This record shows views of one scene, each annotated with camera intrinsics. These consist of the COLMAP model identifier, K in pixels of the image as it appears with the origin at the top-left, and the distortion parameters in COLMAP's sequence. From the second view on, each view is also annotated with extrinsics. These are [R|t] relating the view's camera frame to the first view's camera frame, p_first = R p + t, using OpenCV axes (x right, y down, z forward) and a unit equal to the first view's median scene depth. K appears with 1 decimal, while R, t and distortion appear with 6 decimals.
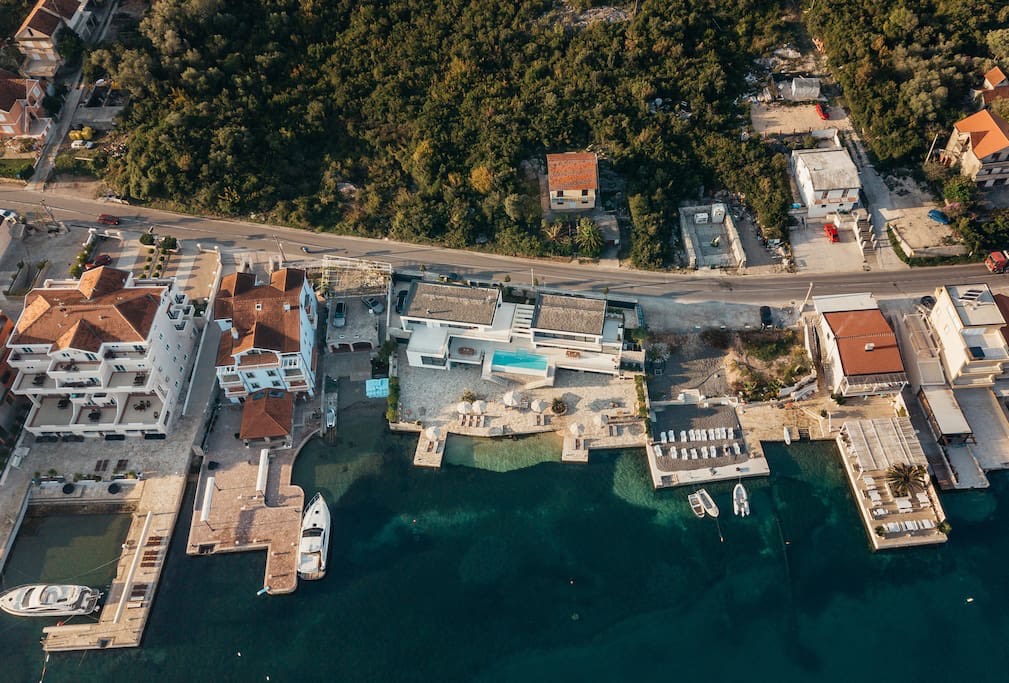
lens RADIAL K [[409.5, 0, 504.5], [0, 409.5, 341.5], [0, 0, 1]] dist [0.000071, -0.000001]
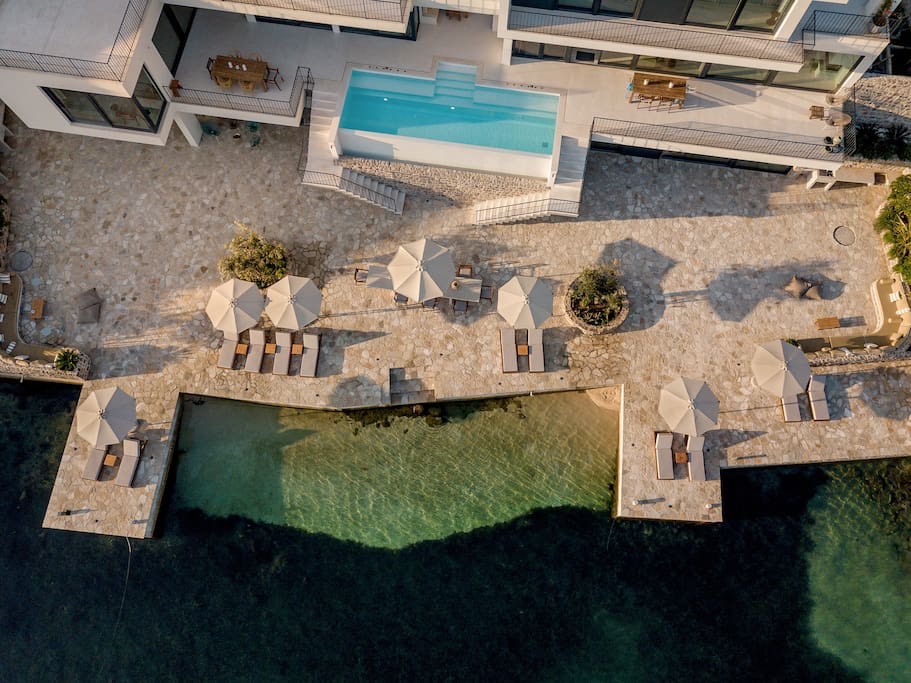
lens RADIAL K [[608.0, 0, 468.4], [0, 608.0, 341.4], [0, 0, 1]] dist [0.011063, 0.000470]
pose [[0.994495, -0.025607, 0.101611, 0.007889], [-0.015135, 0.924414, 0.381089, 0.035328], [-0.103690, -0.380529, 0.918938, 0.627597]]
